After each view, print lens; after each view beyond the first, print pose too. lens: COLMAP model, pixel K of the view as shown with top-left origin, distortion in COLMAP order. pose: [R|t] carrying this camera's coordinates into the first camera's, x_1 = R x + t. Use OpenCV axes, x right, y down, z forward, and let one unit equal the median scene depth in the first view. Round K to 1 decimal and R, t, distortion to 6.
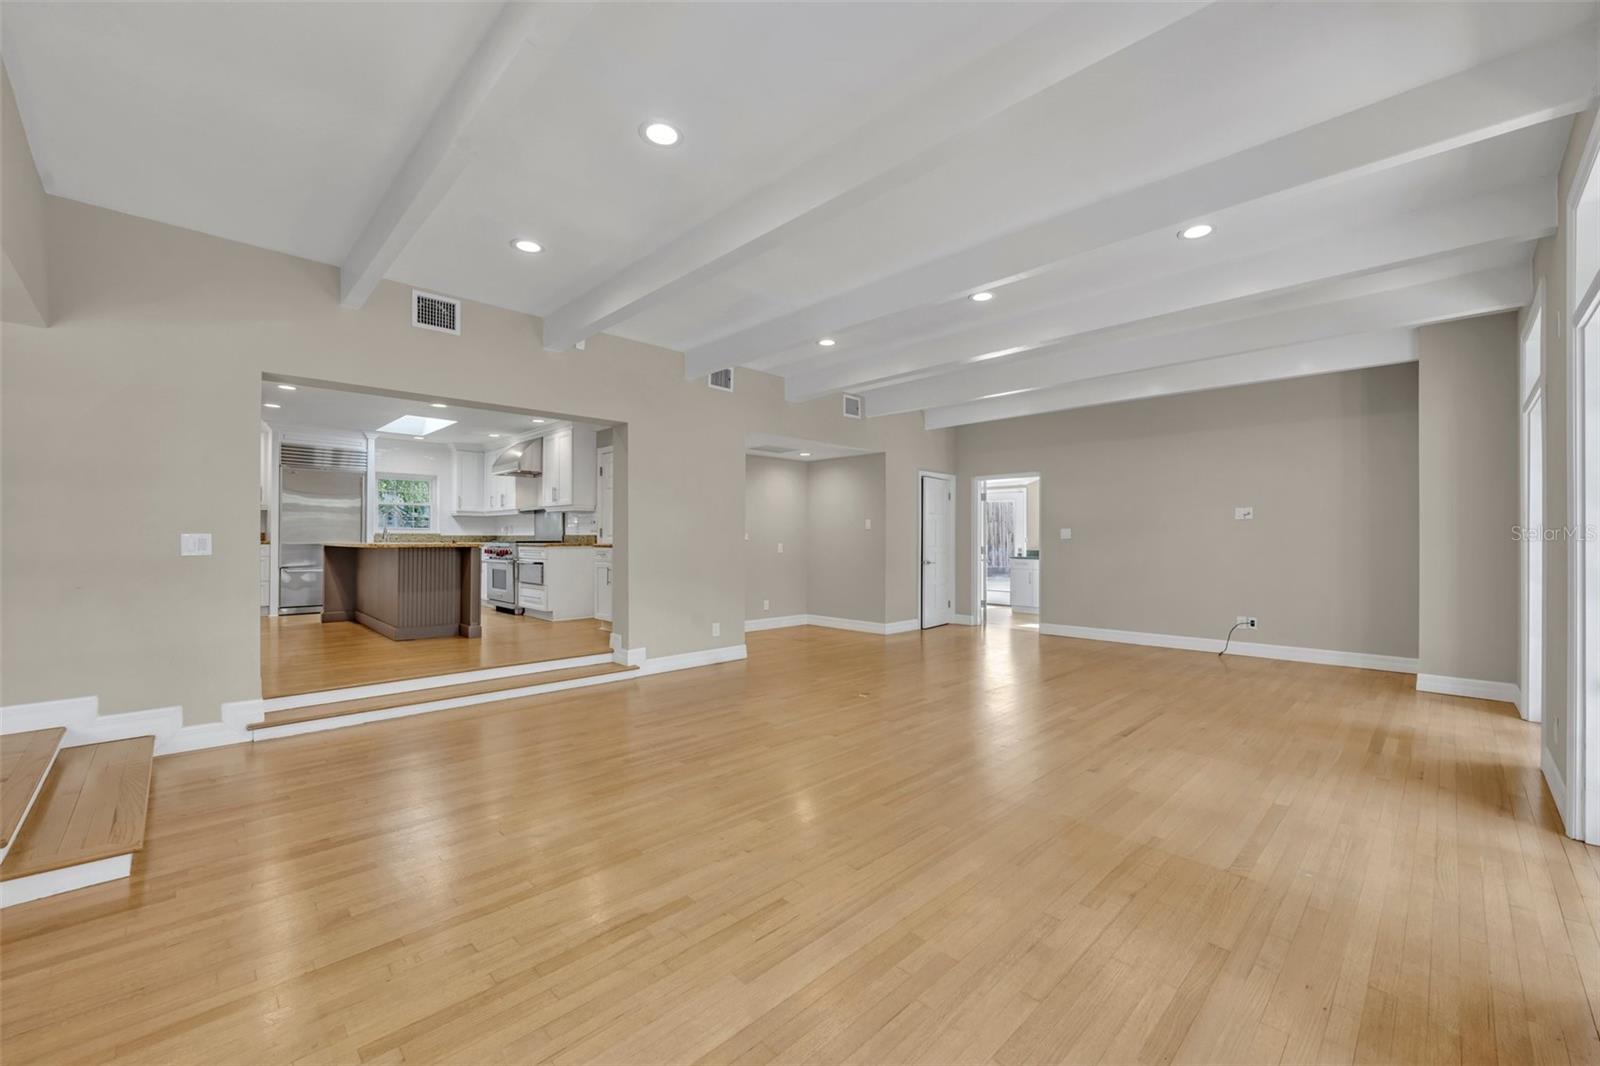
lens RADIAL K [[633.9, 0, 796.8], [0, 633.9, 539.0], [0, 0, 1]] dist [-0.002541, -0.000096]
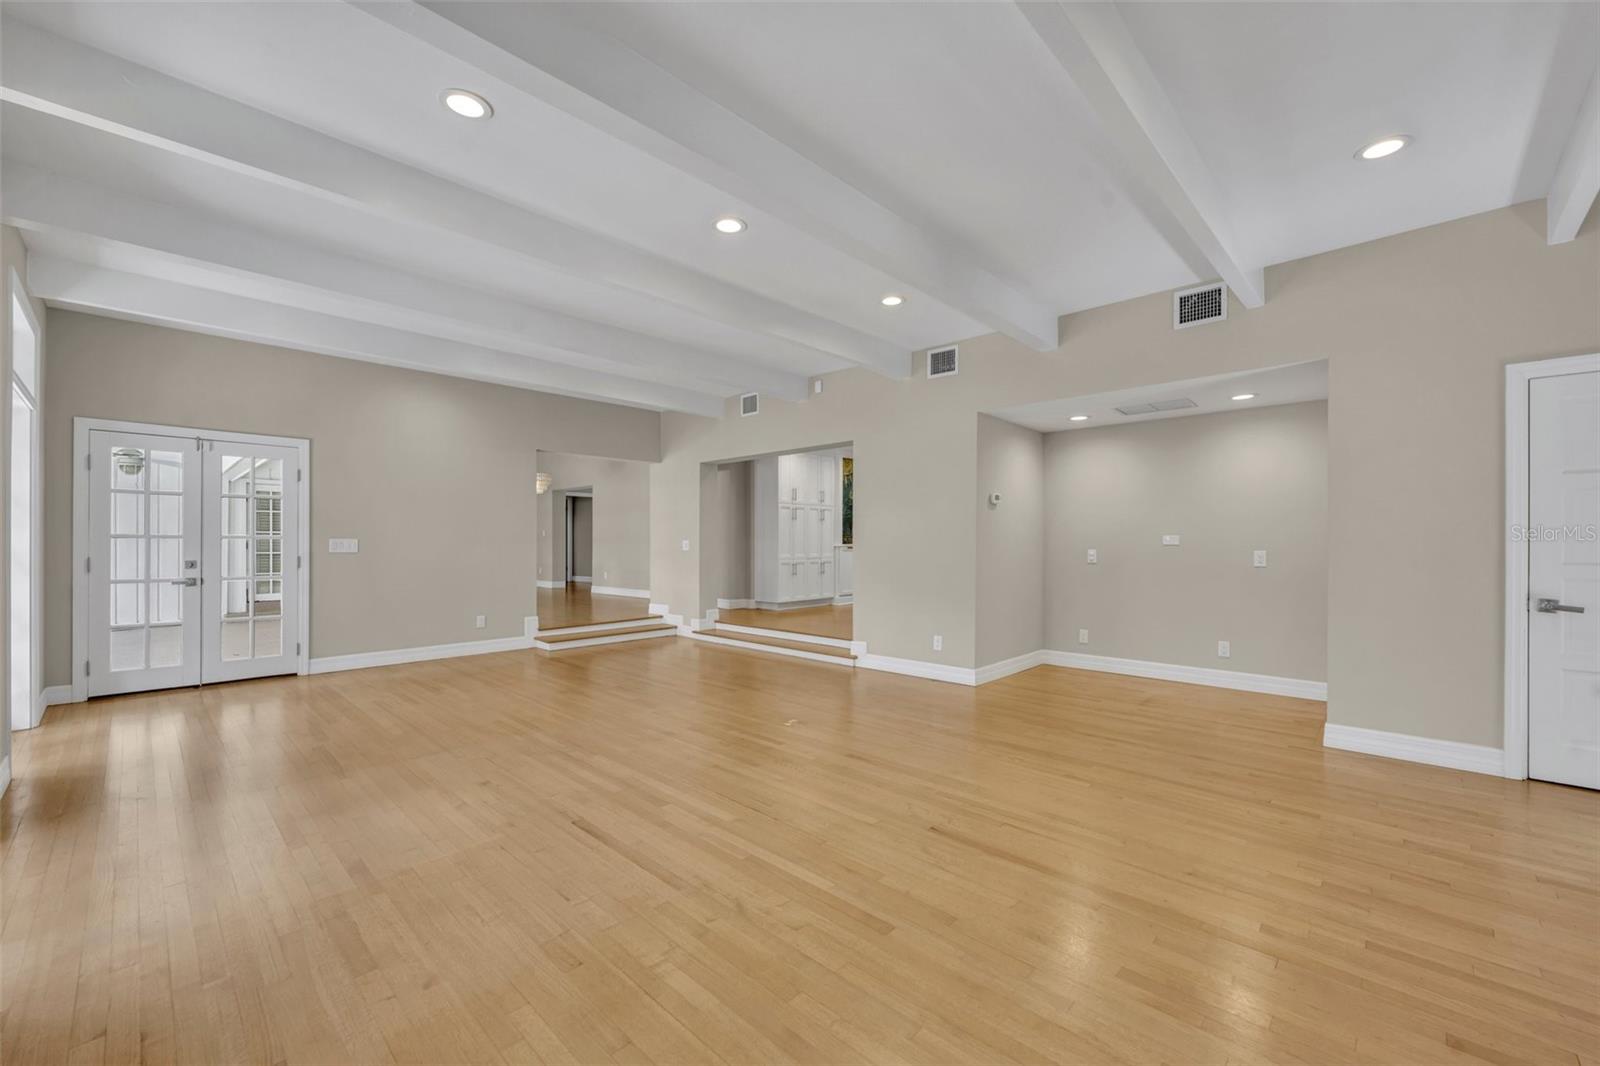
lens RADIAL K [[639.9, 0, 797.4], [0, 639.9, 533.3], [0, 0, 1]] dist [0.002934, 0.000251]
pose [[0.033120, -0.014577, -0.999345, 0.937789], [-0.000691, 0.999893, -0.014608, 0.000091], [0.999451, 0.001175, 0.033106, 0.925572]]
